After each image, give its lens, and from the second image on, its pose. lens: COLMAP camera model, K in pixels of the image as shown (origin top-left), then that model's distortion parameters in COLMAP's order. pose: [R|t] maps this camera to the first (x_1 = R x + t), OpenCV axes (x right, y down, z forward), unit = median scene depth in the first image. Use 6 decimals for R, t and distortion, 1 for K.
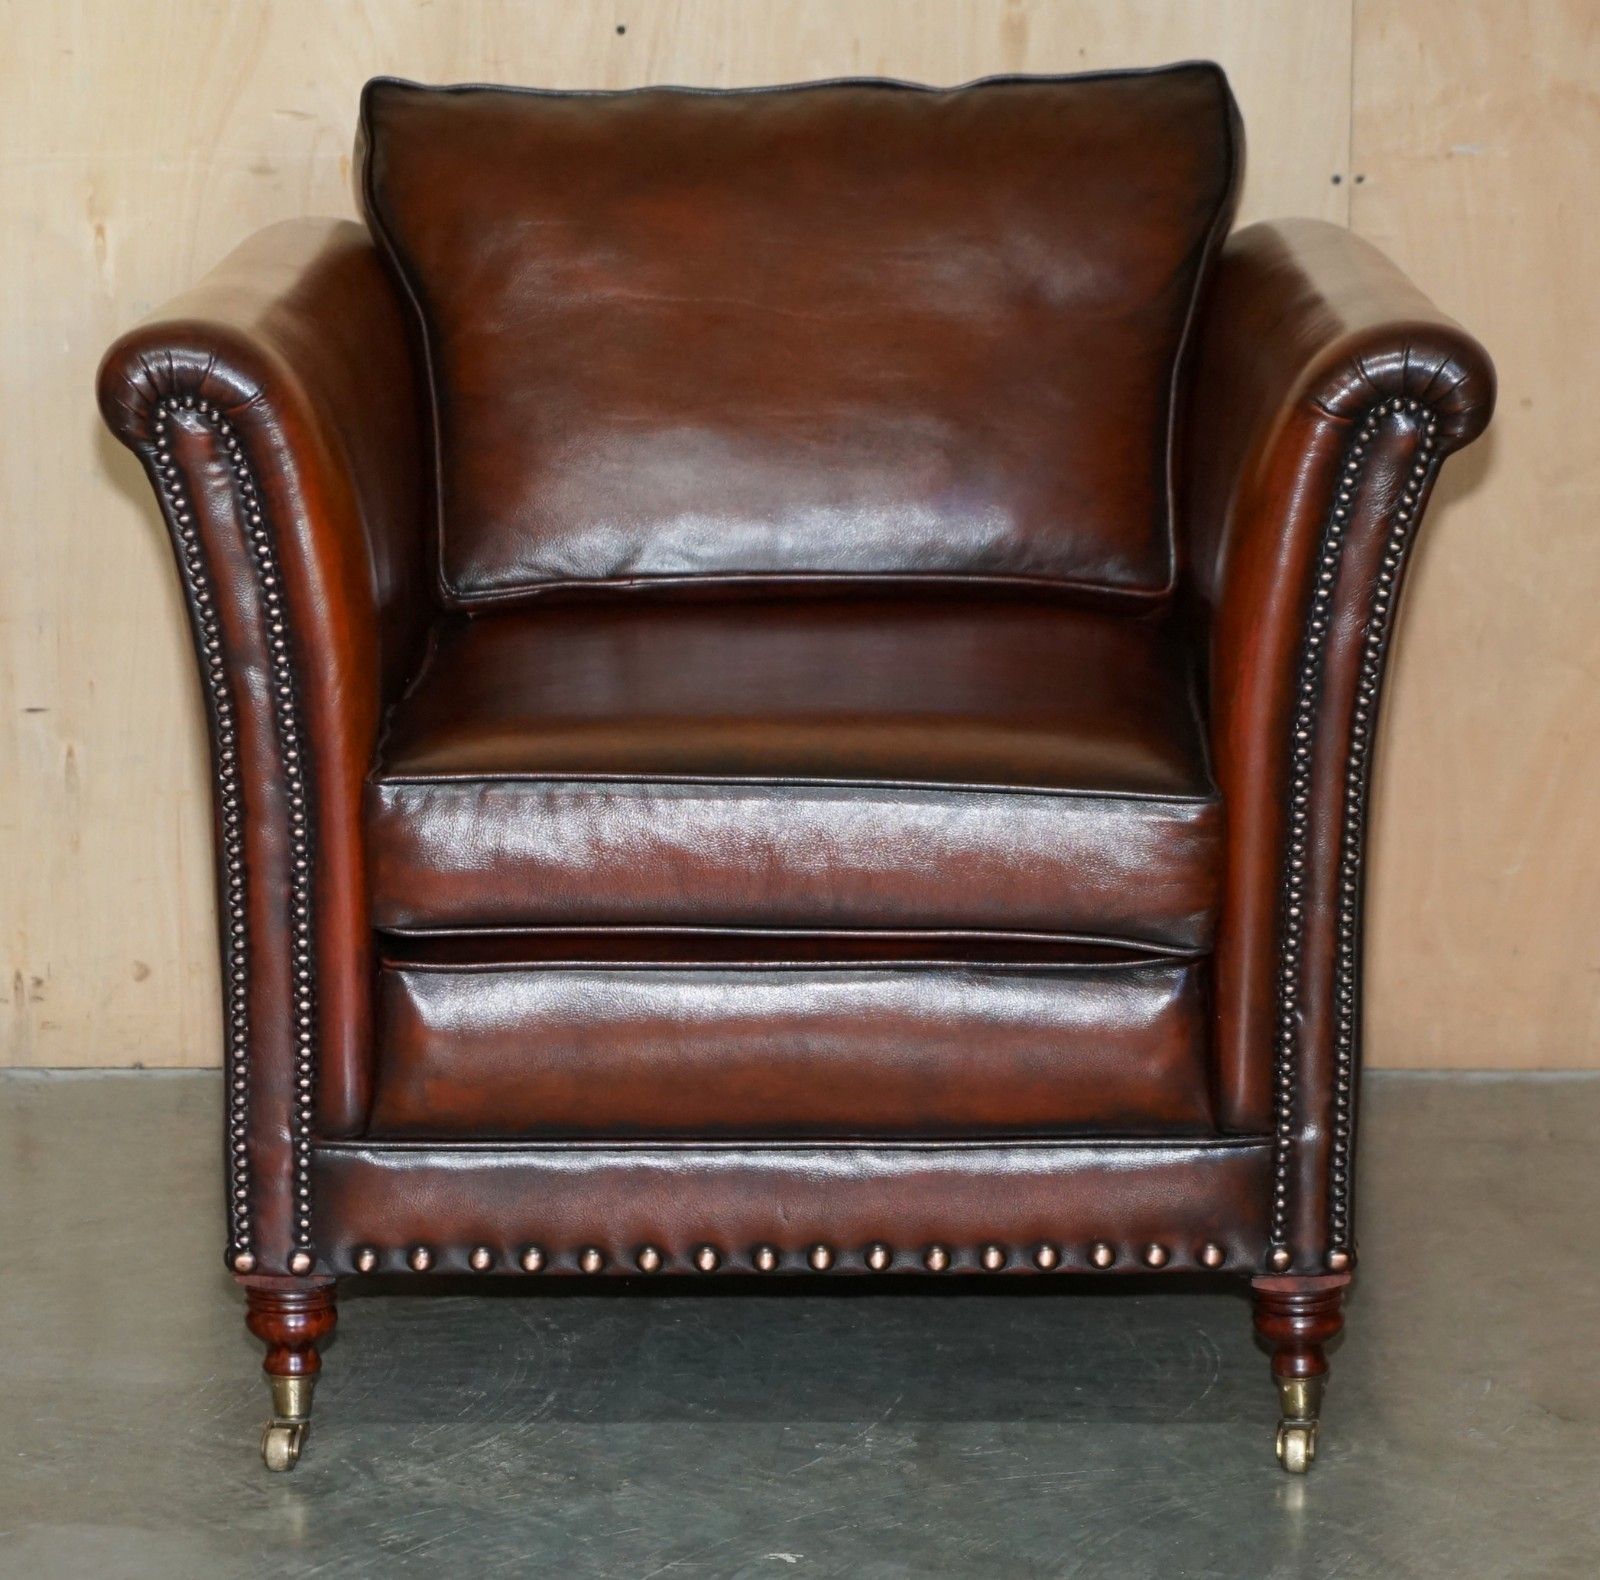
lens RADIAL K [[5671.7, 0, 800.0], [0, 5671.7, 790.0], [0, 0, 1]] dist [0.069129, -2.214725]
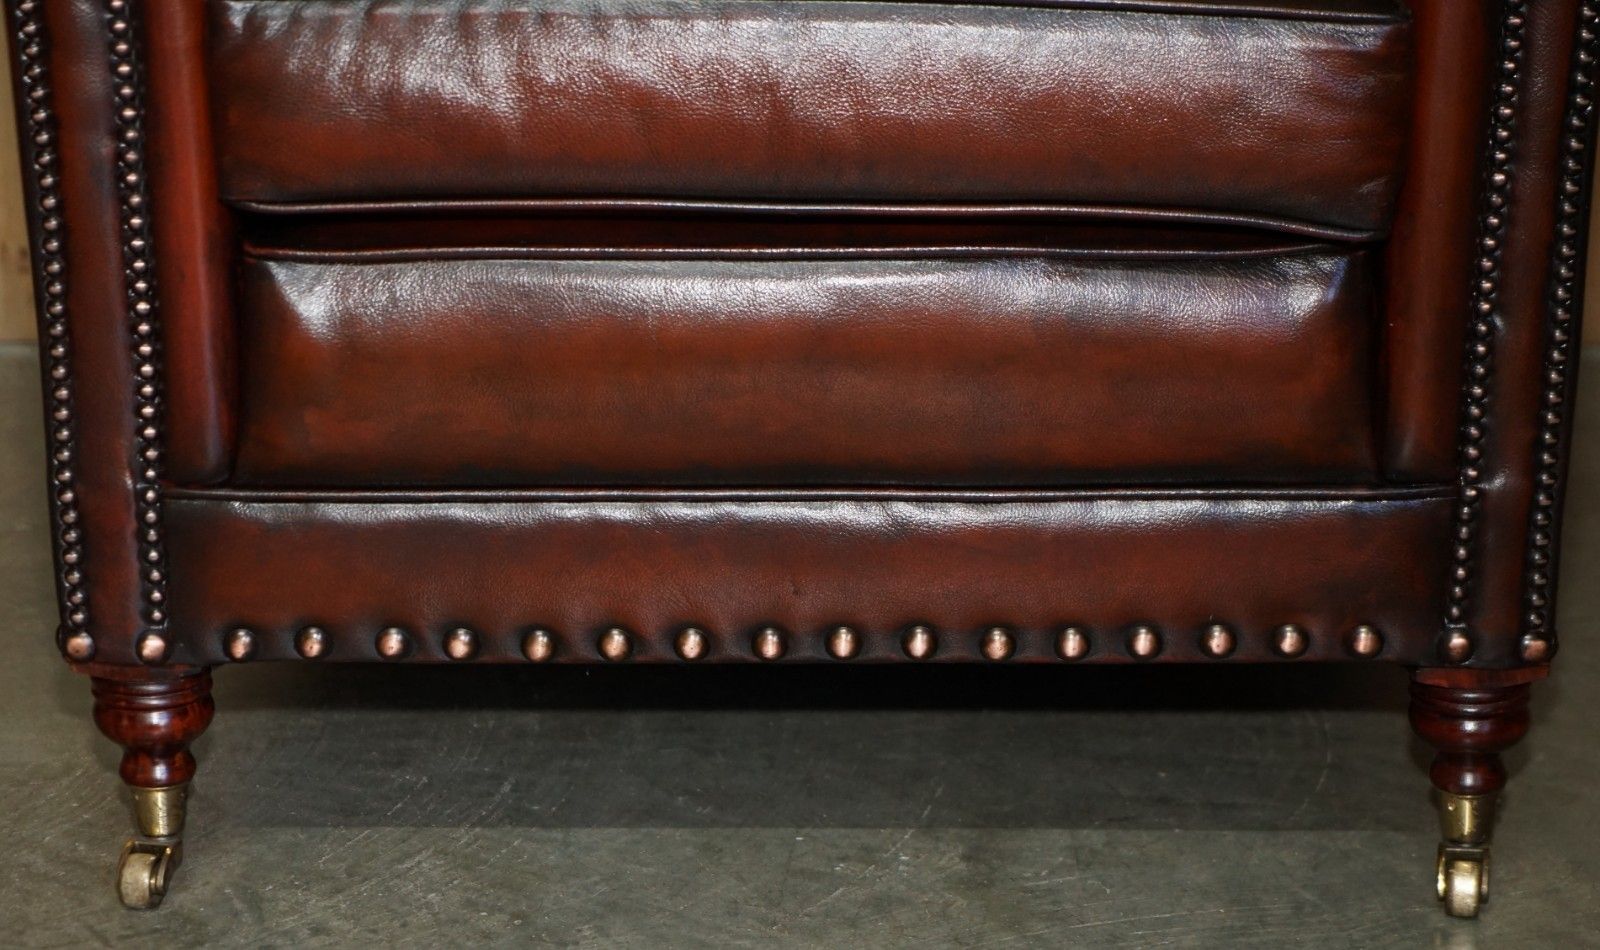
lens RADIAL K [[3761.2, 0, 758.4], [0, 3761.2, 616.1], [0, 0, 1]] dist [-0.020604, 0.106485]
pose [[0.999831, 0.001763, -0.018305, 0.001595], [0.000749, 0.990662, 0.136336, 0.011140], [0.018374, -0.136326, 0.990494, 0.507930]]
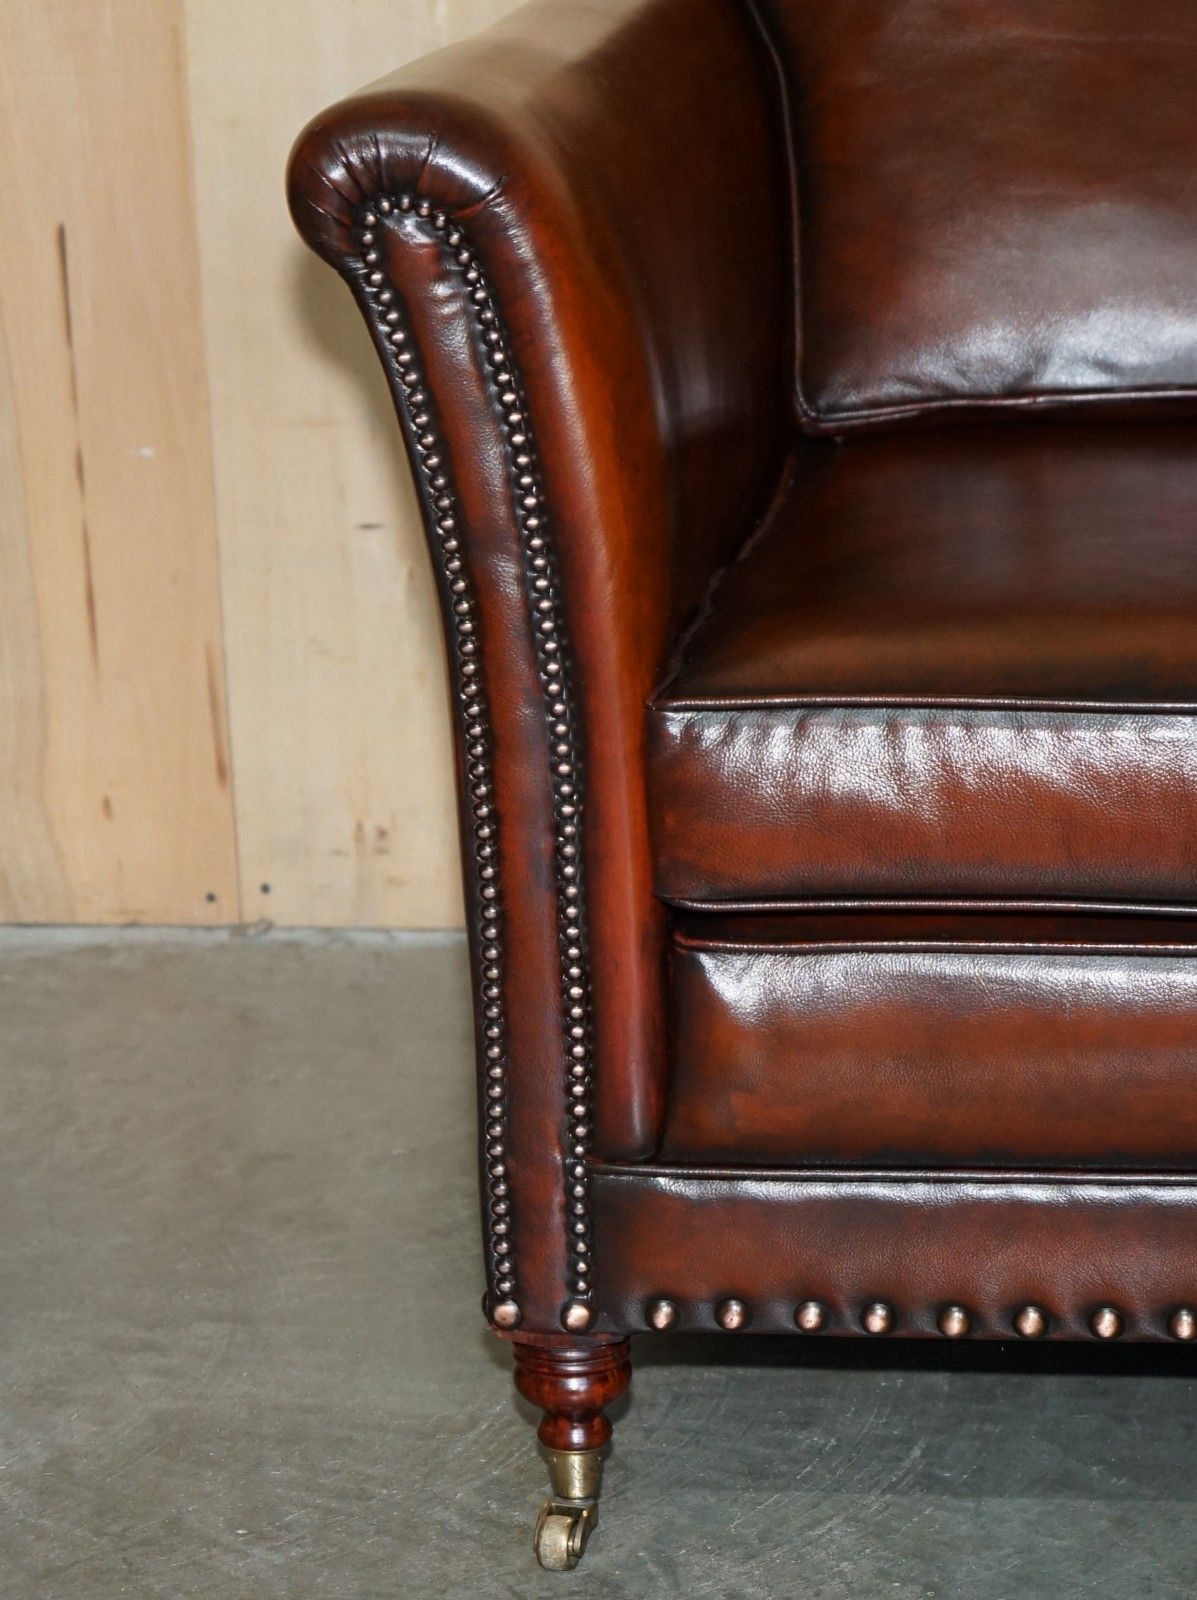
lens RADIAL K [[4969.1, 0, 428.2], [0, 4969.1, 927.4], [0, 0, 1]] dist [-0.078118, 0.865338]
pose [[0.984882, 0.007661, -0.173055, 0.008759], [0.008836, 0.995499, 0.094361, -0.033685], [0.172999, -0.094463, 0.980382, 0.338115]]
